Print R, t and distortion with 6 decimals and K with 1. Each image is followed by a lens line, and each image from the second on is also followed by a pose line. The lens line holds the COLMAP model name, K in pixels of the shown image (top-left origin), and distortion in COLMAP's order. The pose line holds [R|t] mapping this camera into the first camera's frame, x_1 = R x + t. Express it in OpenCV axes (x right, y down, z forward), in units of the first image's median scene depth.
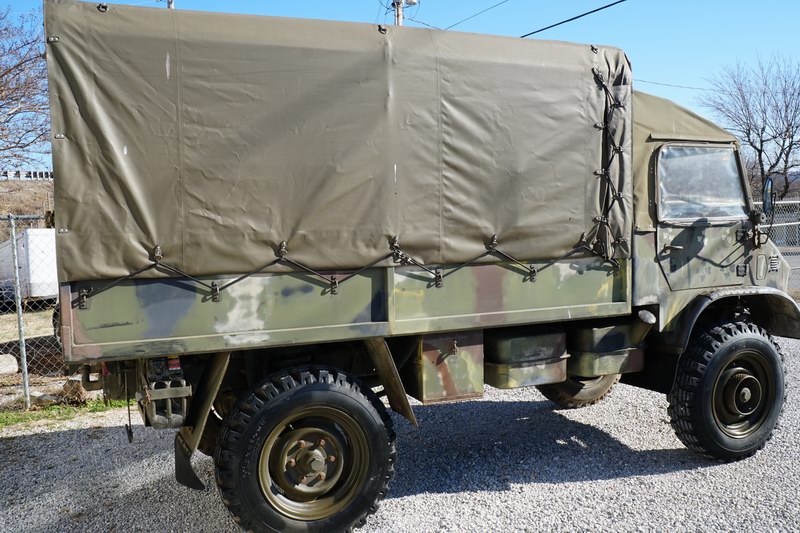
lens RADIAL K [[768.8, 0, 400.0], [0, 768.8, 266.5], [0, 0, 1]] dist [-0.125539, 0.233647]
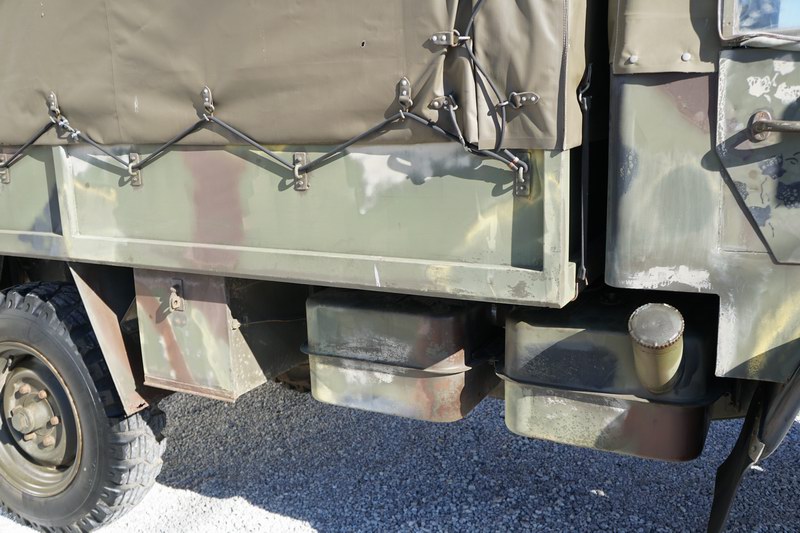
lens RADIAL K [[768.8, 0, 400.0], [0, 768.8, 266.5], [0, 0, 1]] dist [-0.125539, 0.233647]
pose [[0.626594, 0.161599, -0.762407, 0.584228], [-0.037555, 0.983391, 0.177573, -0.020035], [0.778440, -0.082635, 0.622256, 0.789907]]
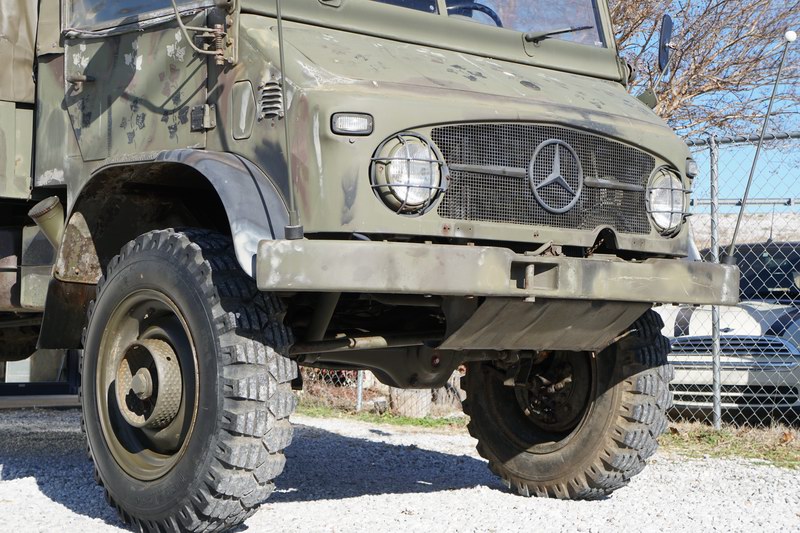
lens RADIAL K [[1413.5, 0, 400.0], [0, 1413.5, 266.5], [0, 0, 1]] dist [0.291145, 0.200169]
pose [[0.268021, -0.002091, -0.963411, 1.626448], [-0.095595, 0.995005, -0.028754, 0.132637], [0.958659, 0.099804, 0.266482, 1.108864]]
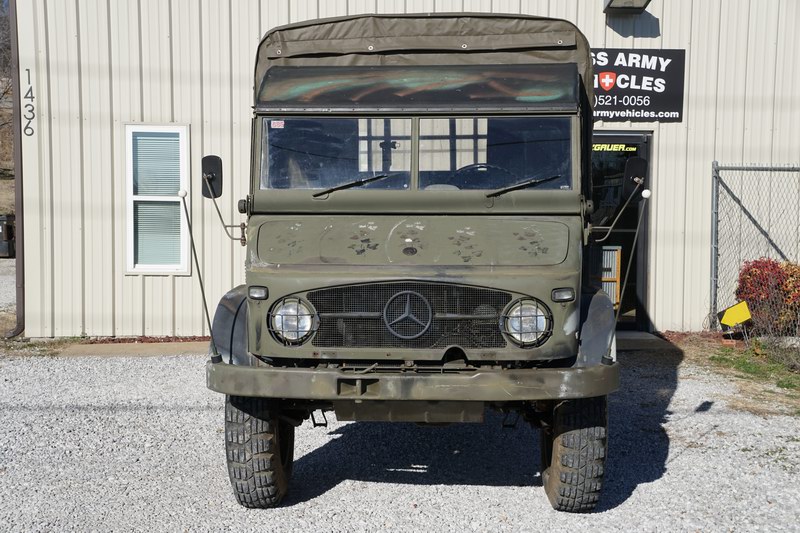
lens RADIAL K [[1142.9, 0, 400.0], [0, 1142.9, 266.5], [0, 0, 1]] dist [0.204706, 0.097776]
pose [[-0.454531, 0.103131, -0.884741, 1.792431], [-0.045342, 0.989308, 0.138615, -0.214946], [0.889576, 0.103121, -0.444994, 2.072651]]
